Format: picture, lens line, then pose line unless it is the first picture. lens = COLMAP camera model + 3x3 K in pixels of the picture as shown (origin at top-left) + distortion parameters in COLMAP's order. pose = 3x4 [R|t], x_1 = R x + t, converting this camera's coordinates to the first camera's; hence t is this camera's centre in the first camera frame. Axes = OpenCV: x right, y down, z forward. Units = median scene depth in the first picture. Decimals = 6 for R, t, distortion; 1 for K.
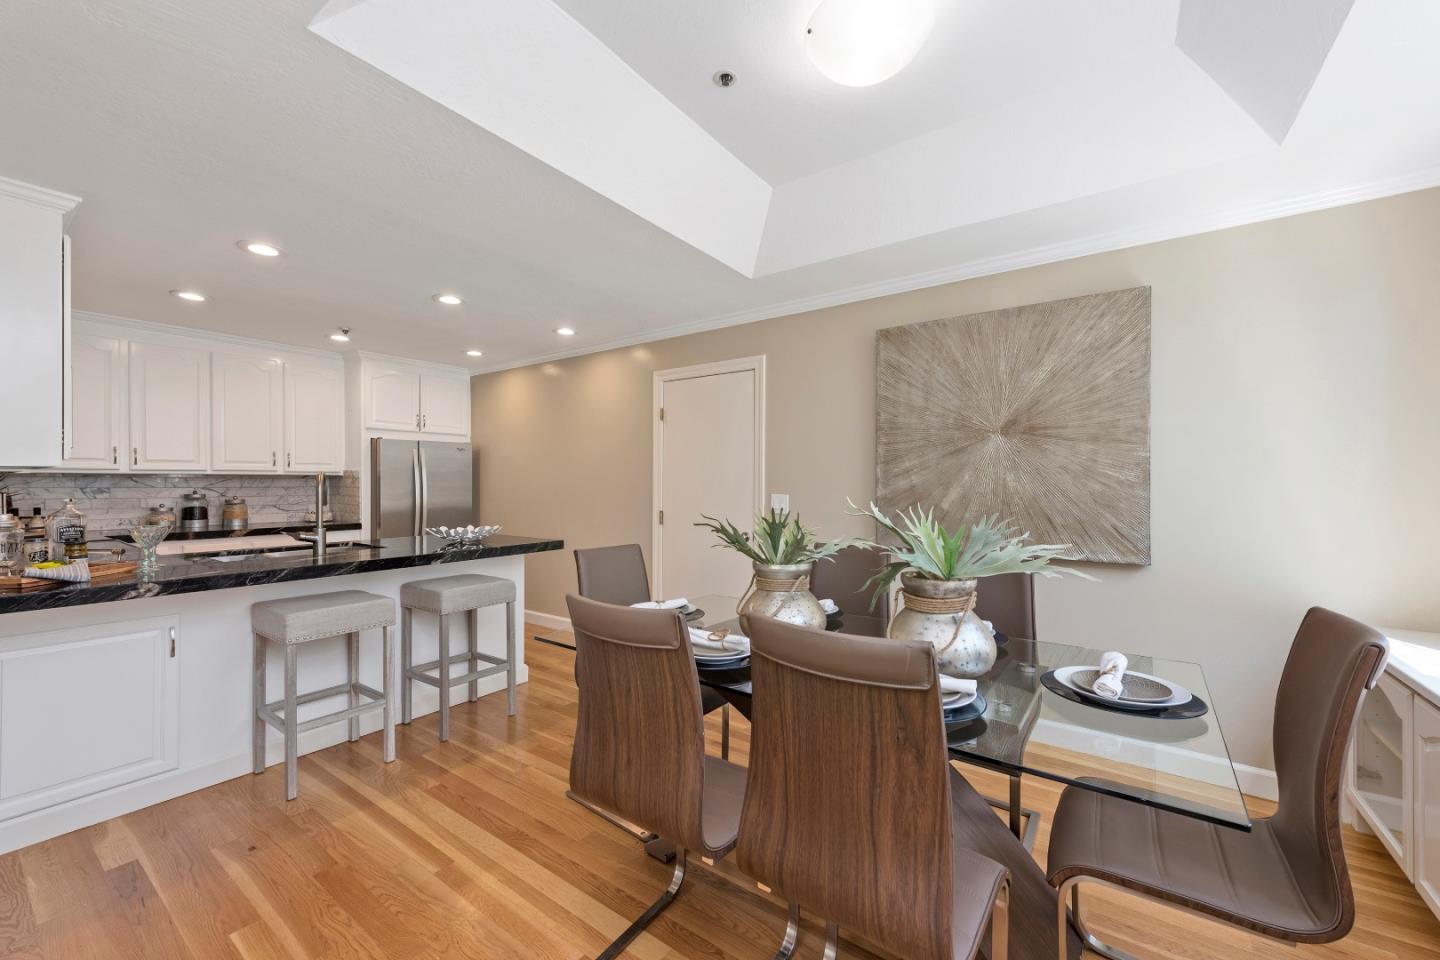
lens RADIAL K [[559.7, 0, 715.3], [0, 559.7, 482.9], [0, 0, 1]] dist [0.000724, -0.000652]
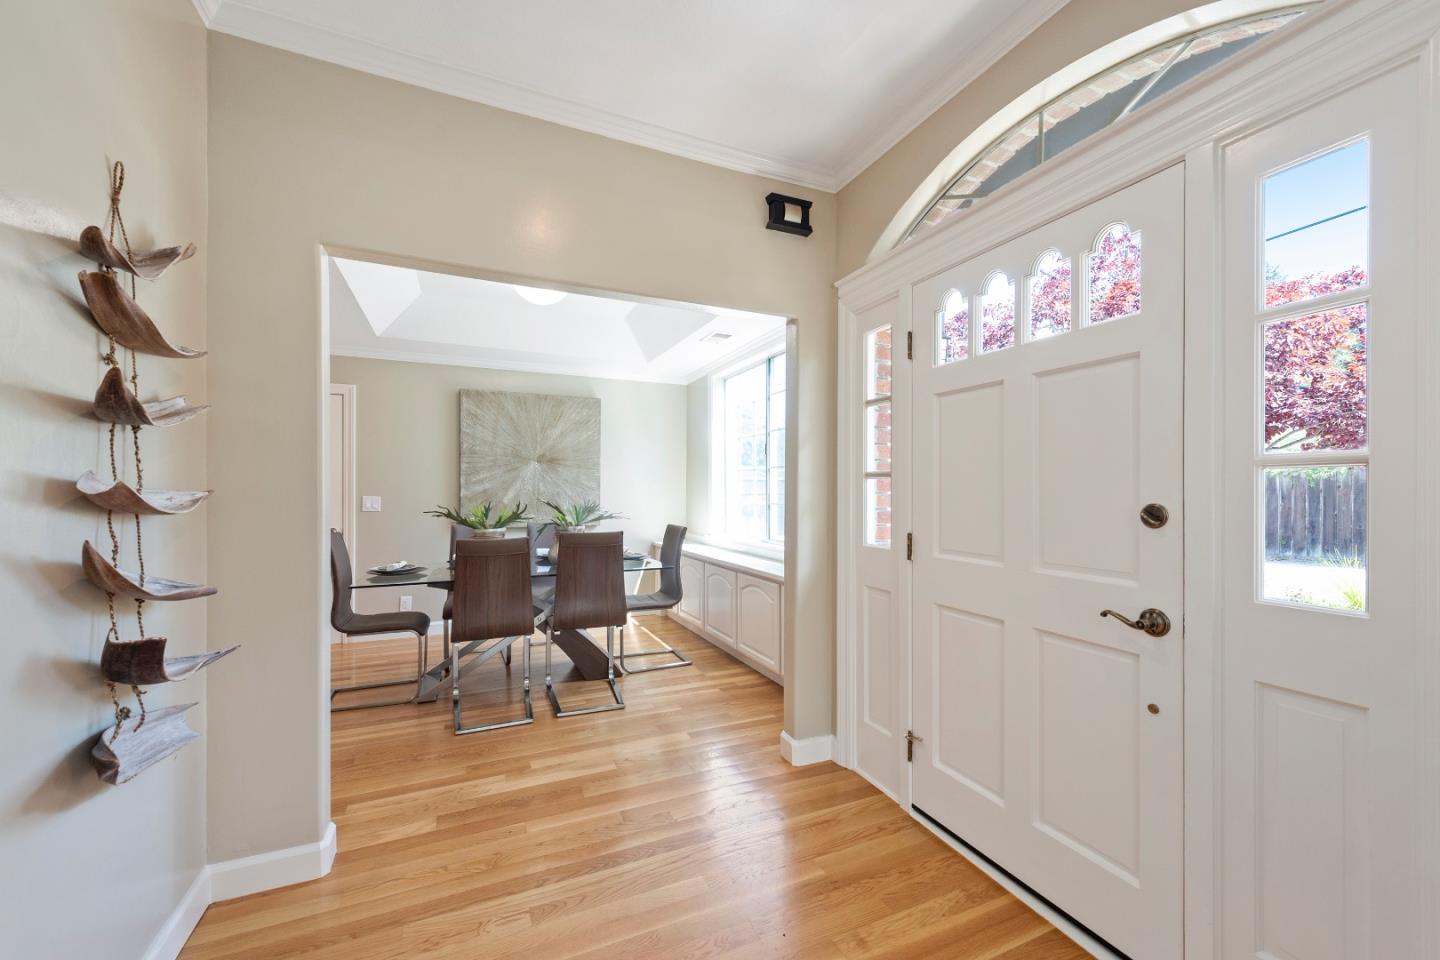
lens RADIAL K [[559.7, 0, 716.5], [0, 559.7, 488.7], [0, 0, 1]] dist [0.000724, -0.000652]
pose [[0.495814, 0.005068, 0.868414, -0.712396], [-0.001639, 0.999987, -0.004900, 0.009913], [-0.868427, 0.001006, 0.495815, -0.386573]]
